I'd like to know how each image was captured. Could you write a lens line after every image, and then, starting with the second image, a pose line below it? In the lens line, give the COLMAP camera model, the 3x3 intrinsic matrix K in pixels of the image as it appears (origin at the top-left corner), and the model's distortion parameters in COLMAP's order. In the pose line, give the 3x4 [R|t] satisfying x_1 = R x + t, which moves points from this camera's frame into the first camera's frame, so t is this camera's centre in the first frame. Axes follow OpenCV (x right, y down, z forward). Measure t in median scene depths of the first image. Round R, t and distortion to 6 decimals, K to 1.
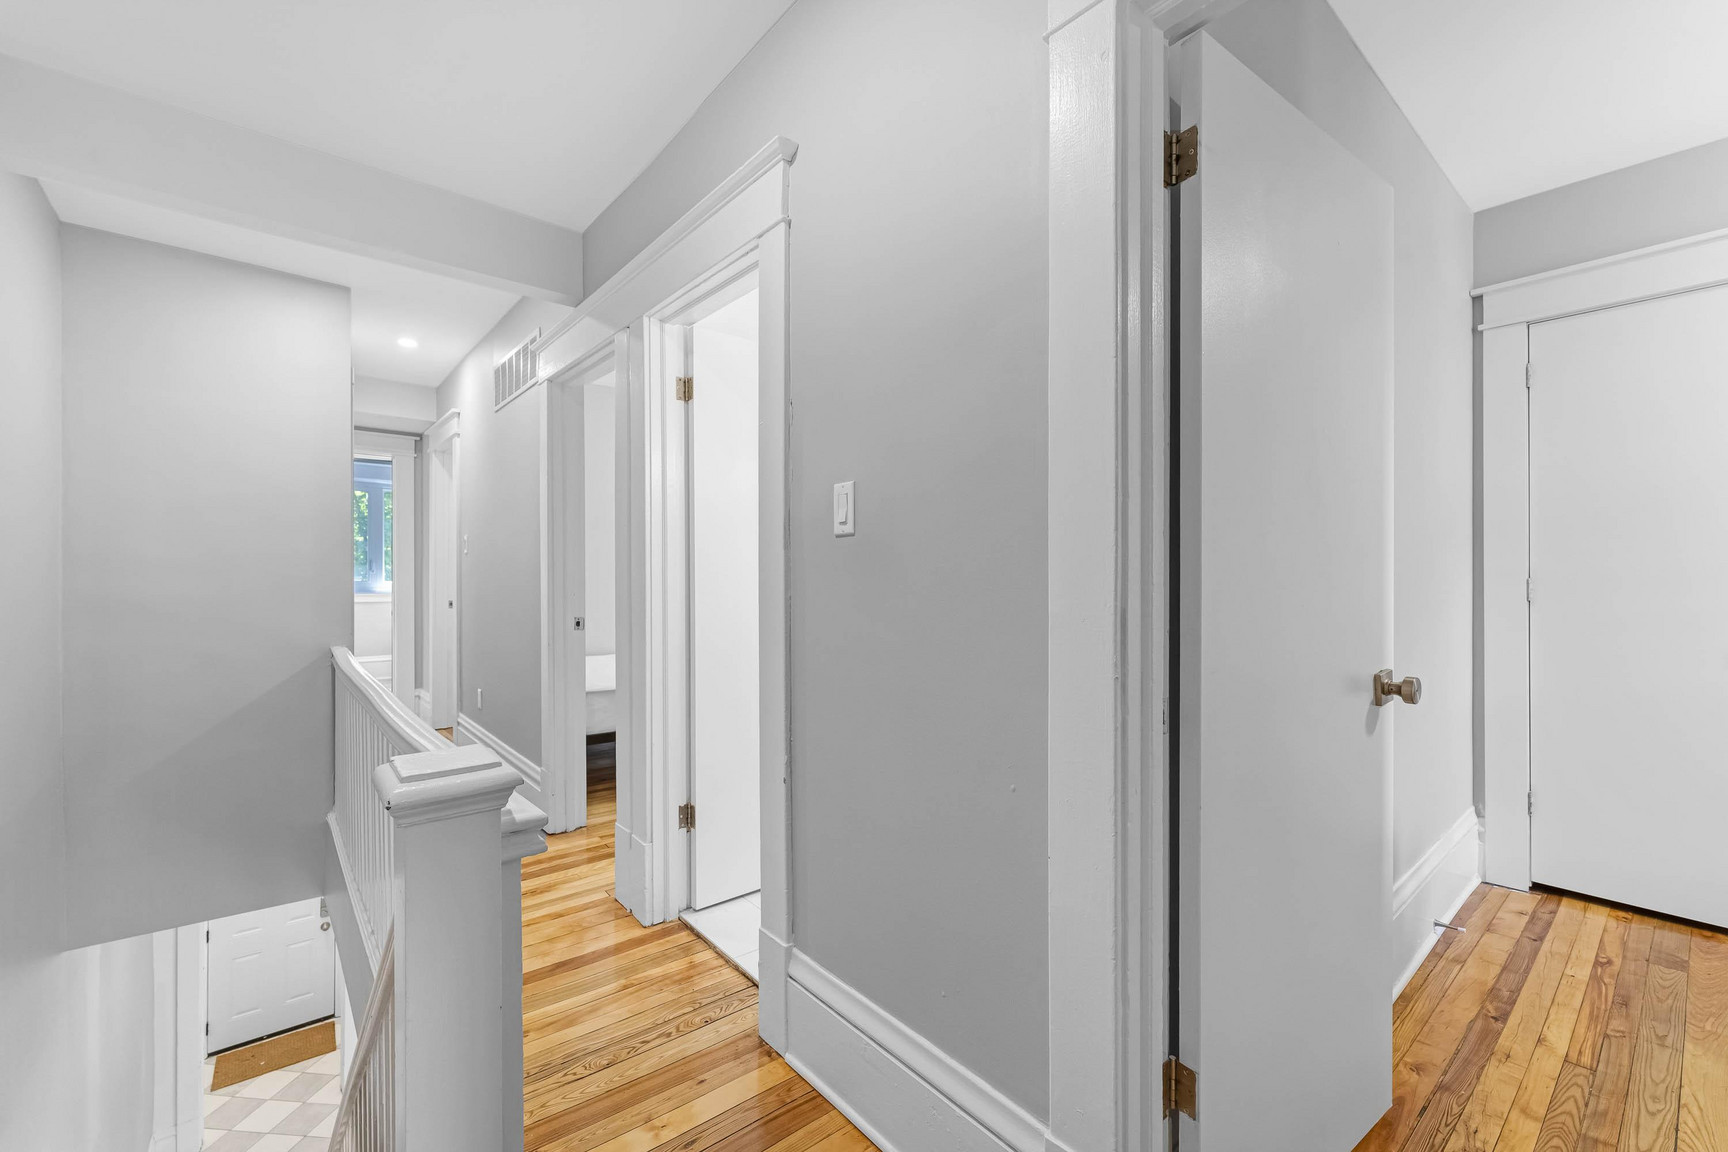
lens RADIAL K [[707.9, 0, 864.0], [0, 707.9, 576.0], [0, 0, 1]] dist [0.003027, 0.000194]
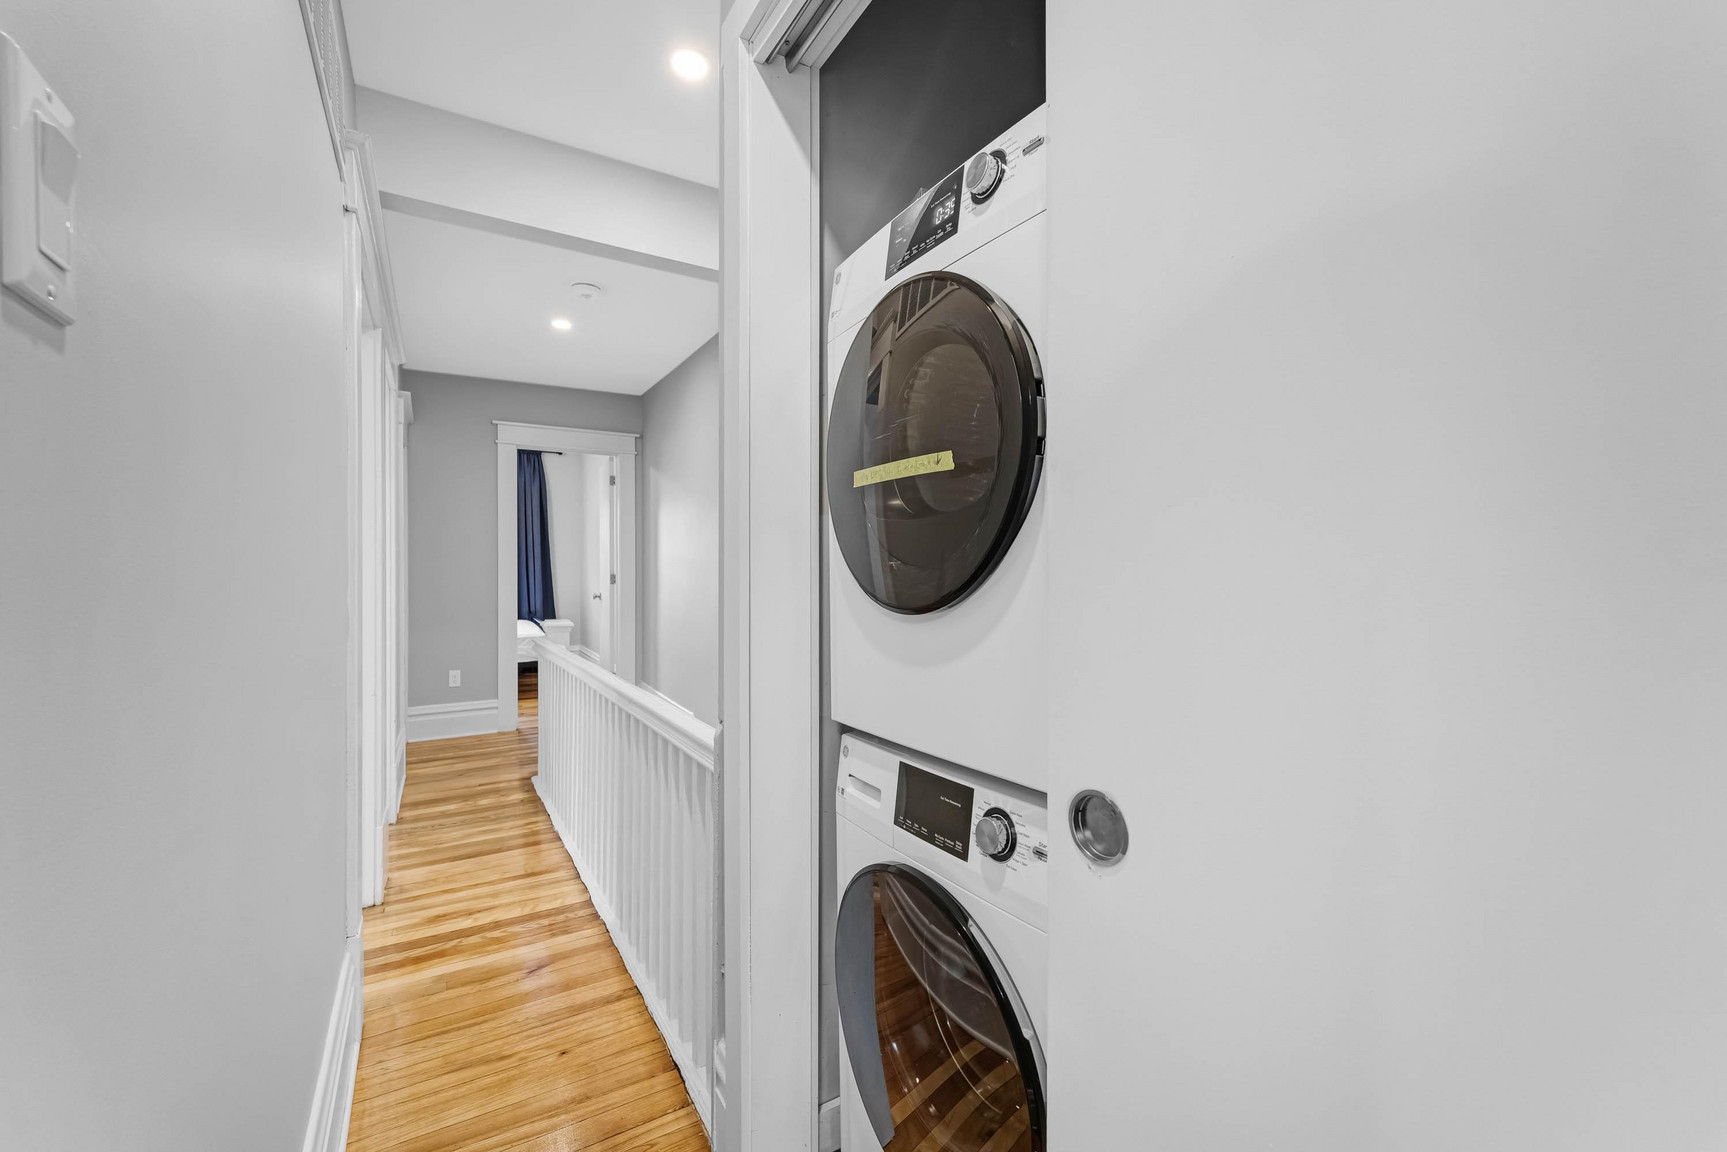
lens RADIAL K [[707.5, 0, 863.5], [0, 707.5, 576.0], [0, 0, 1]] dist [0.003027, 0.000194]
pose [[-0.987074, 0.005365, 0.160178, -1.652996], [0.007657, 0.999877, 0.013698, -0.033805], [-0.160085, 0.014748, -0.986993, 2.604544]]
